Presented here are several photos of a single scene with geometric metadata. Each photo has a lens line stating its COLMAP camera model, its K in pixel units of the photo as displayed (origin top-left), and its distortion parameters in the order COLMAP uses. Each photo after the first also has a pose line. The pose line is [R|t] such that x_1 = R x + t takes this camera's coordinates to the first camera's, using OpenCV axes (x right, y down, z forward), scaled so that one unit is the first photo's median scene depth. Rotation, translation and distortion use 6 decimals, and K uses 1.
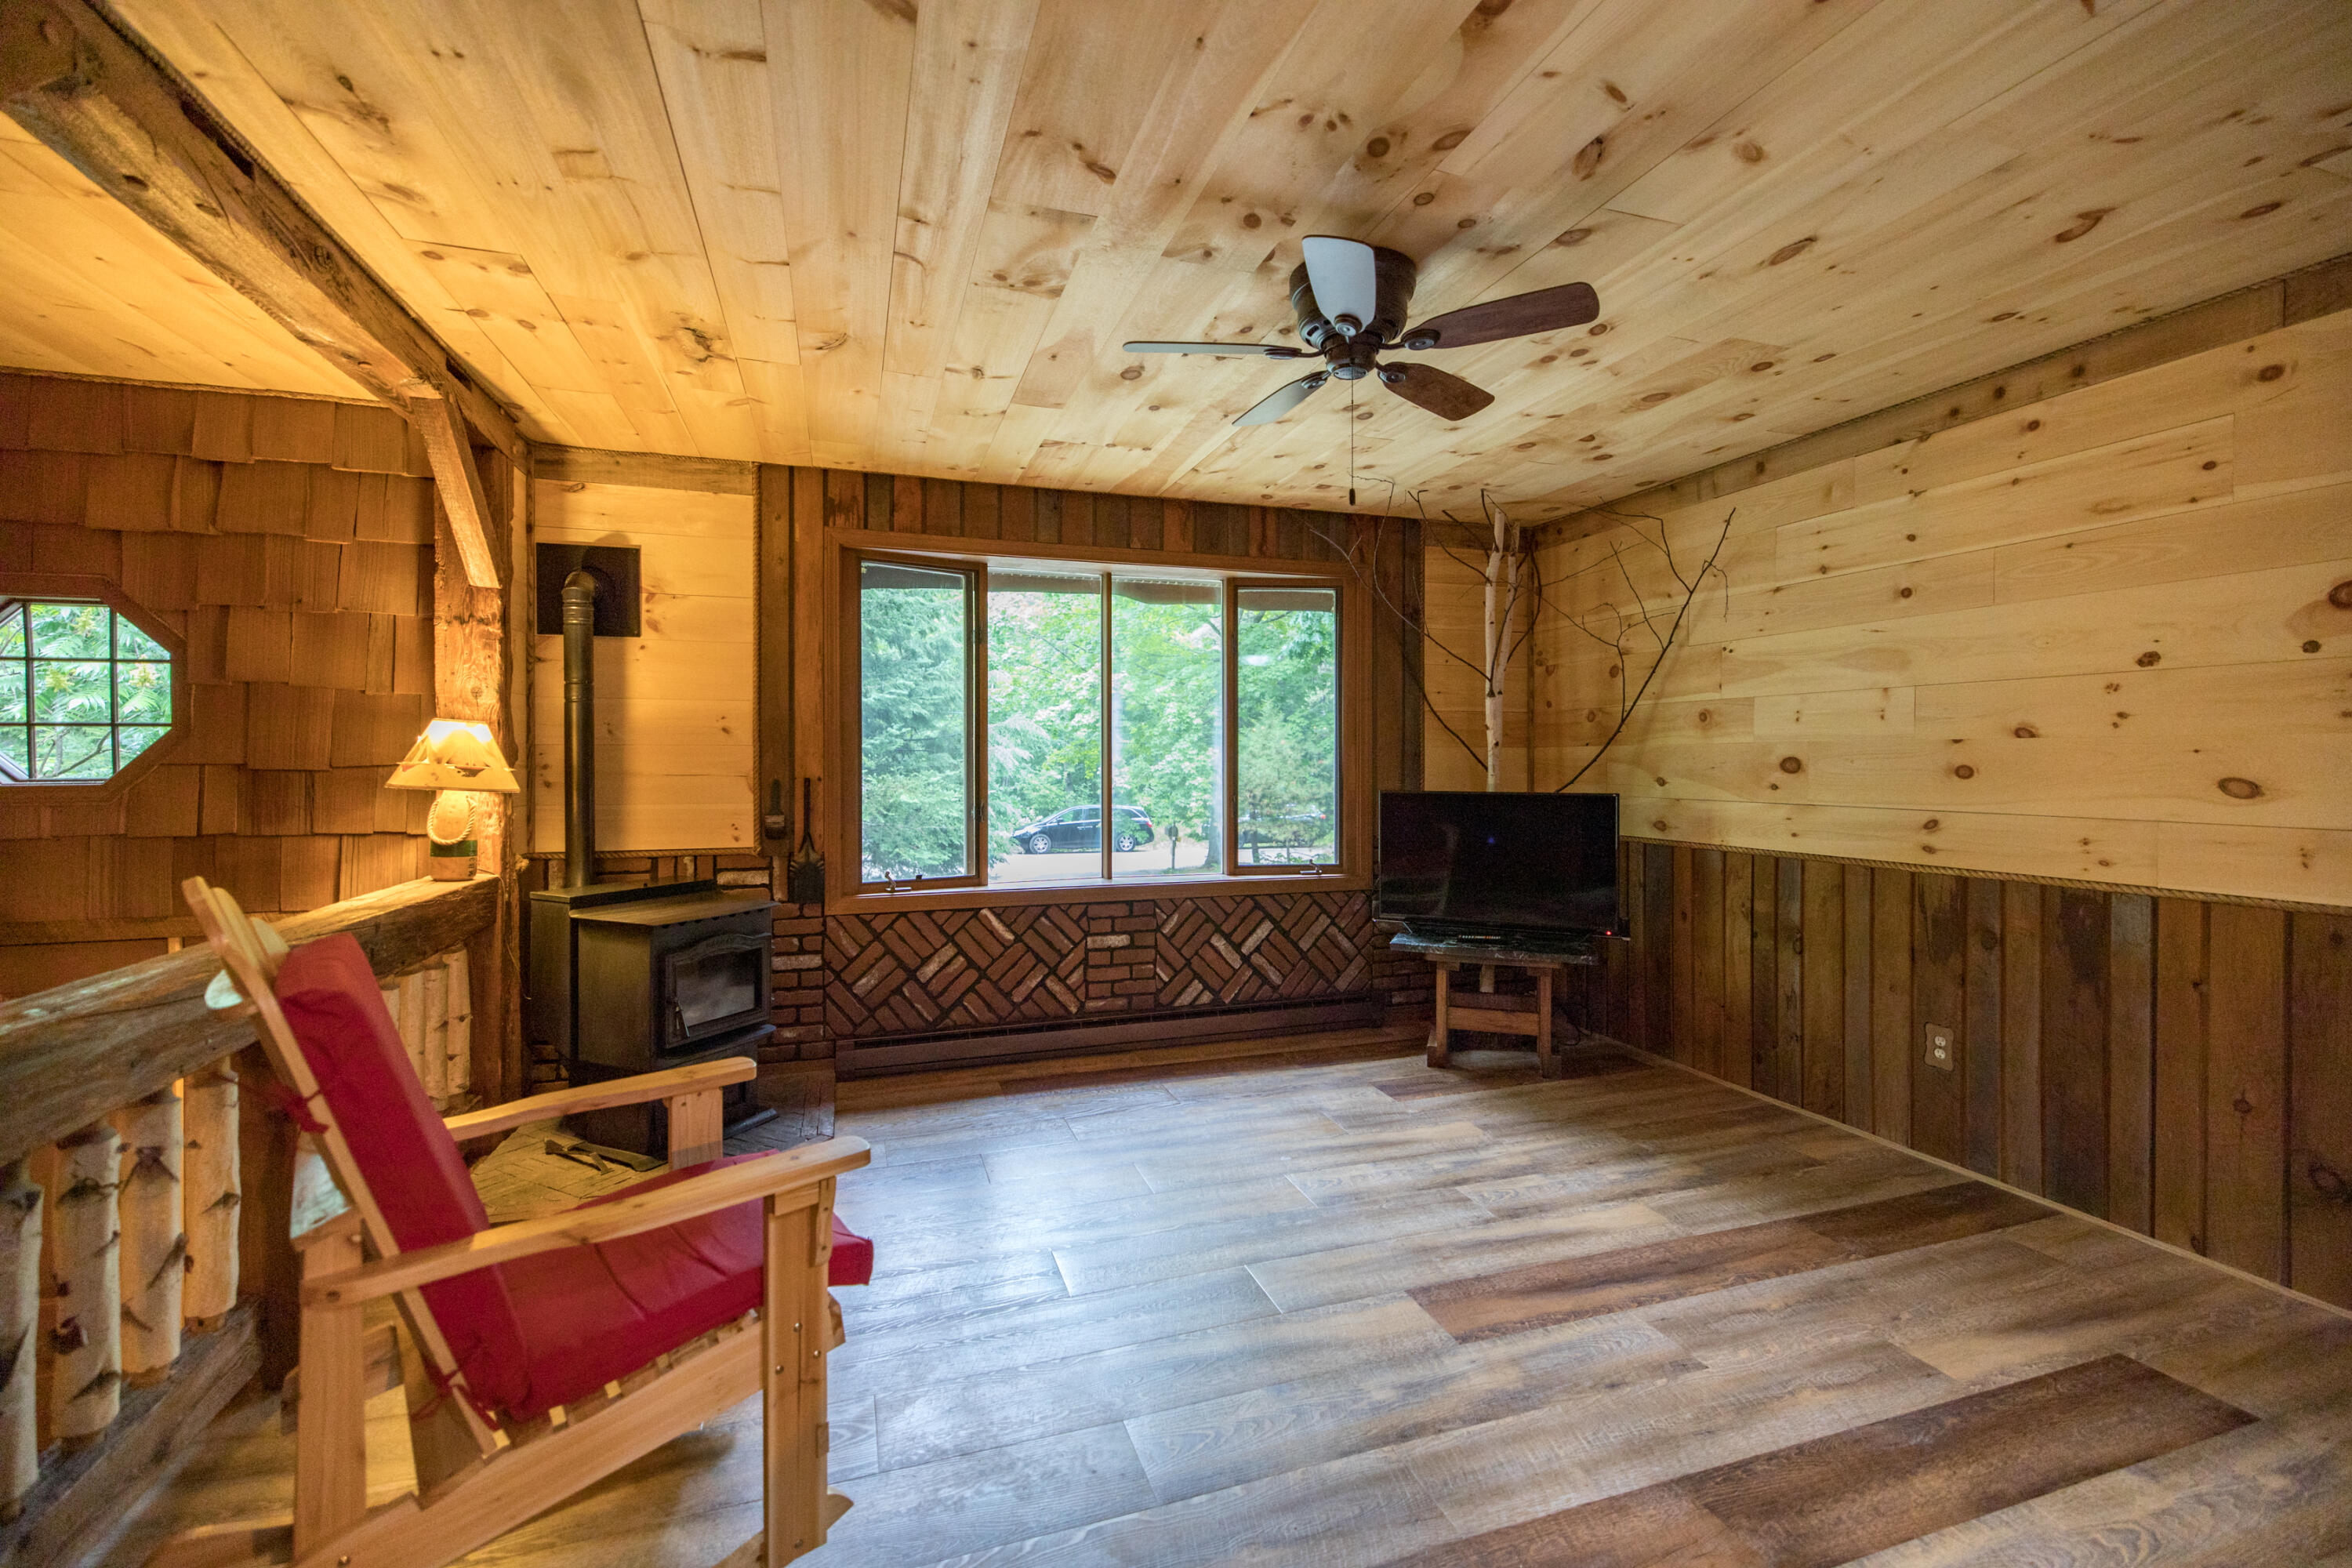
lens RADIAL K [[989.5, 0, 1177.1], [0, 989.5, 770.0], [0, 0, 1]] dist [0.001103, -0.000251]
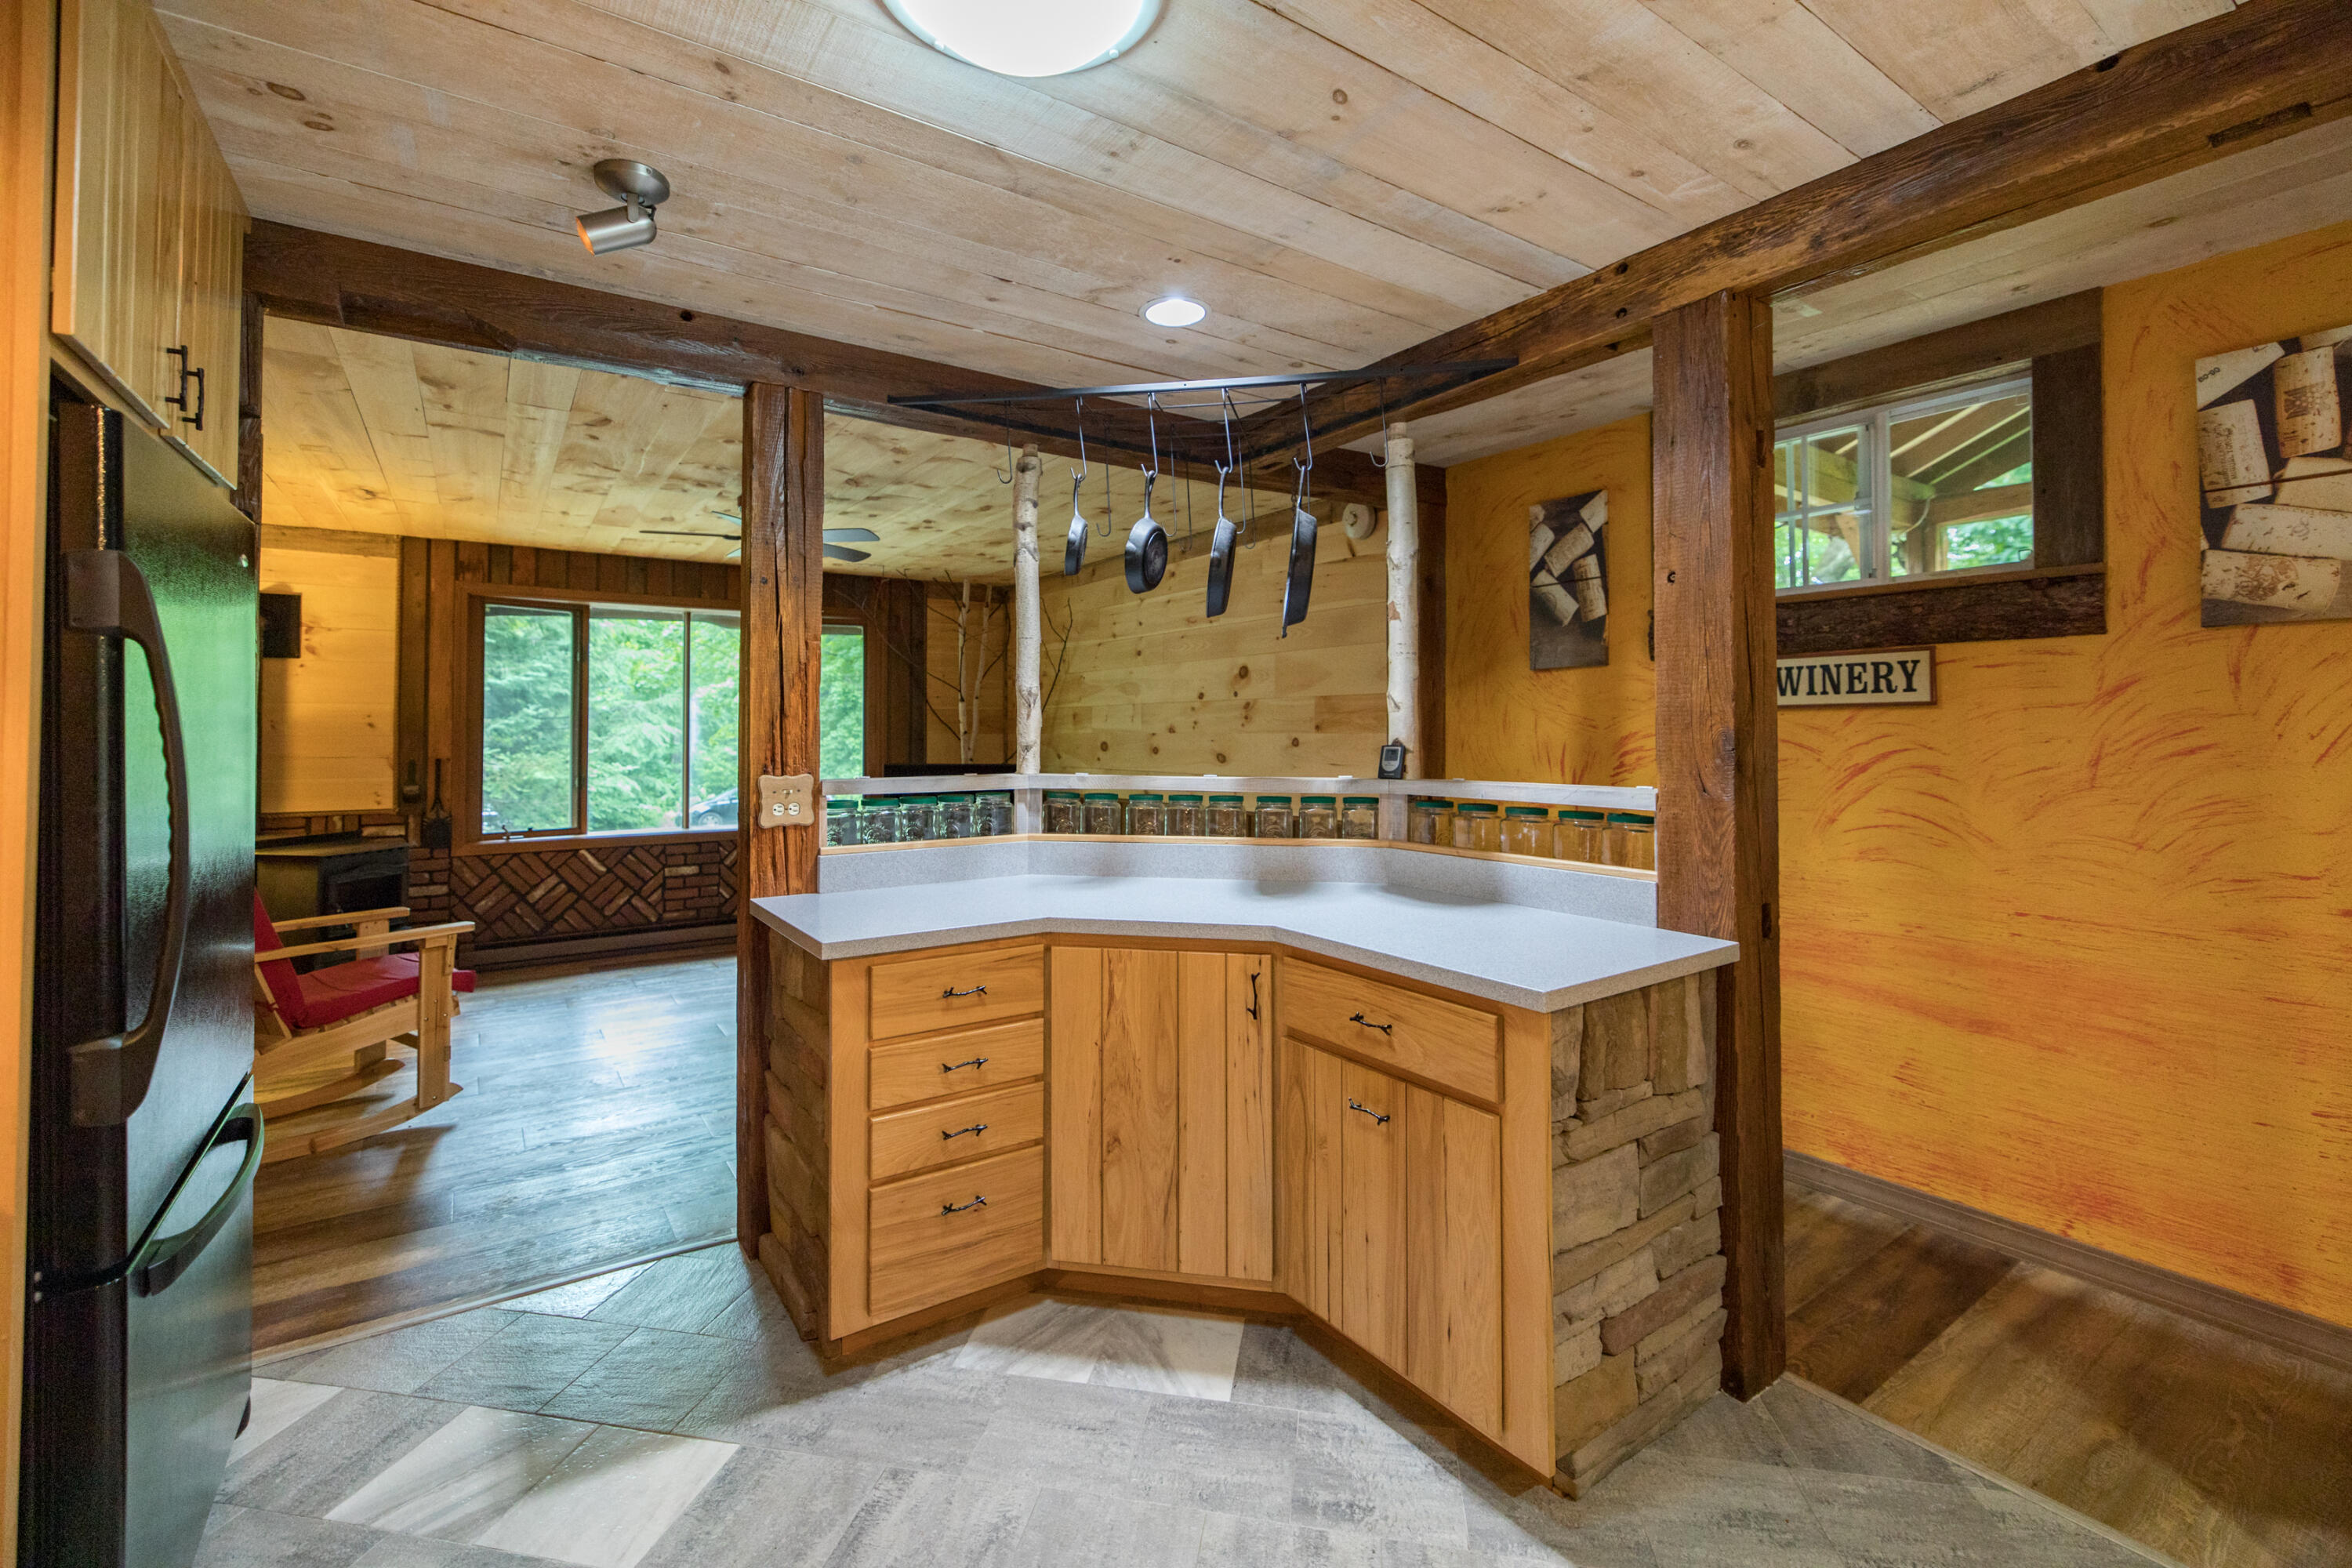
lens RADIAL K [[989.5, 0, 1171.0], [0, 989.5, 715.4], [0, 0, 1]] dist [0.001103, -0.000251]
pose [[0.959337, 0.003740, 0.282237, 0.228574], [0.004353, 0.999597, -0.028039, -0.009463], [-0.282229, 0.028128, 0.958935, -0.646471]]
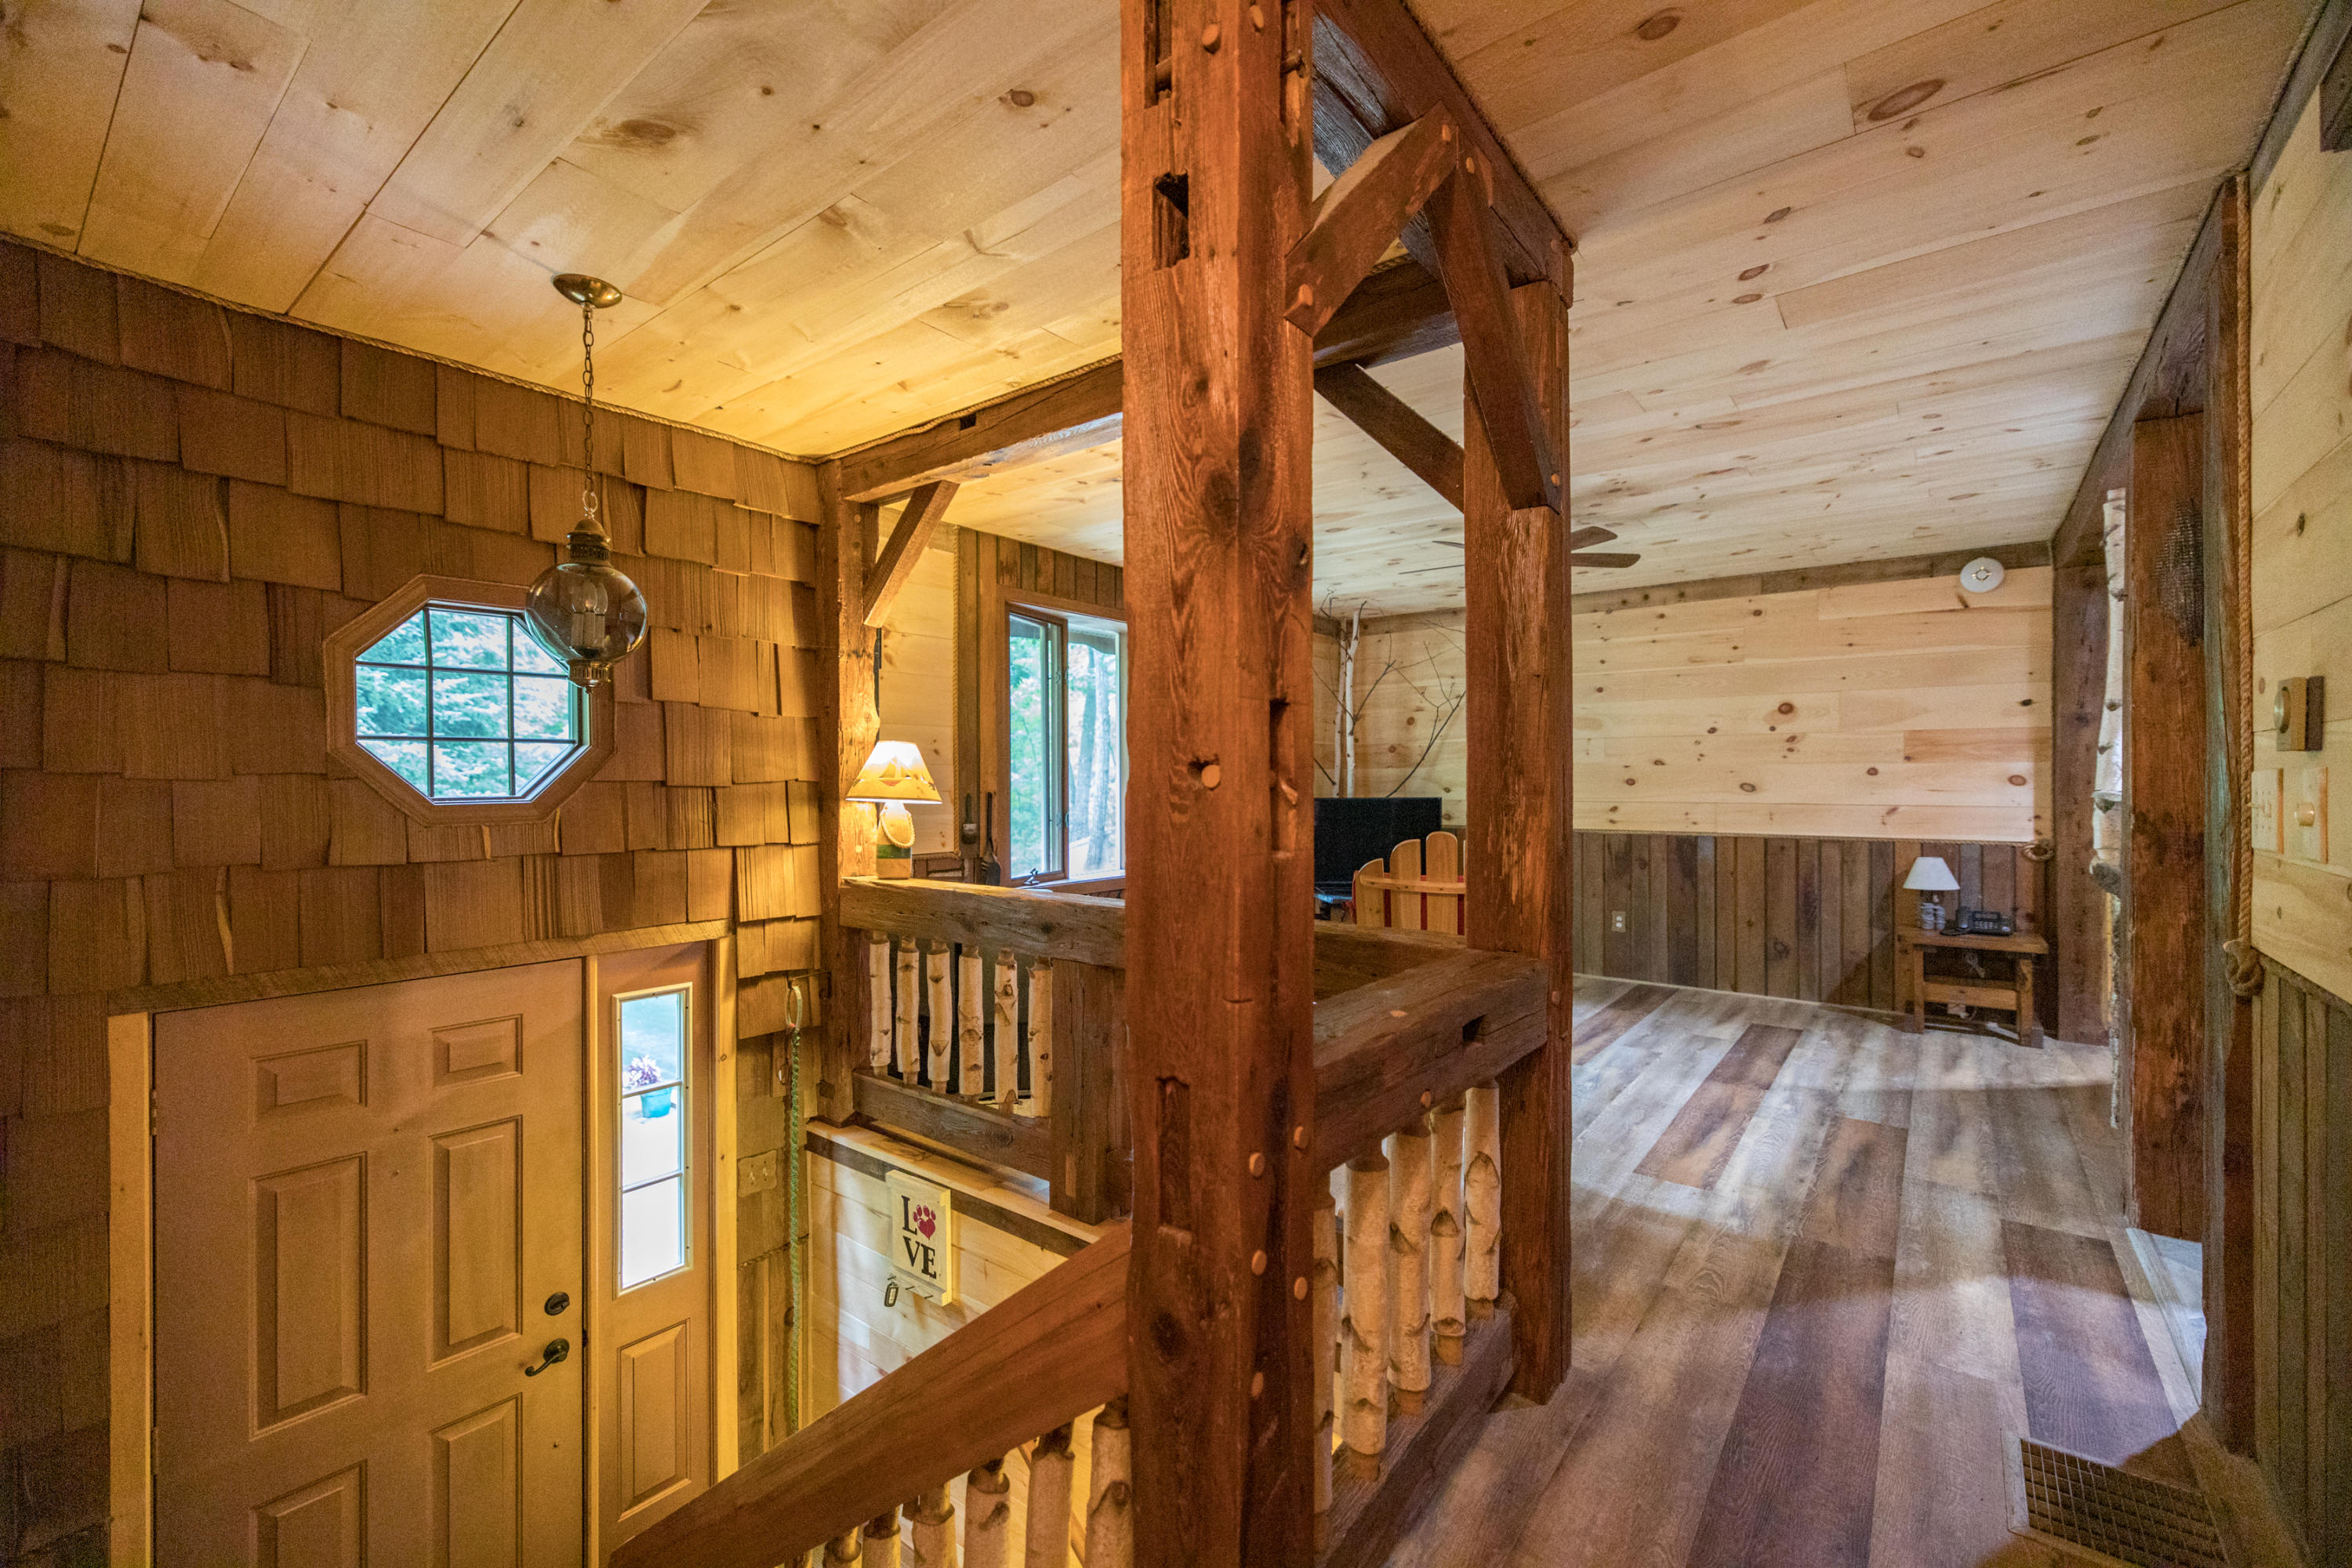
lens RADIAL K [[989.5, 0, 1175.8], [0, 989.5, 785.0], [0, 0, 1]] dist [0.001103, -0.000251]
pose [[0.831799, -0.005242, 0.555052, -0.852627], [0.008641, 0.999957, -0.003505, 0.005461], [-0.555009, 0.007712, 0.831808, -0.122966]]
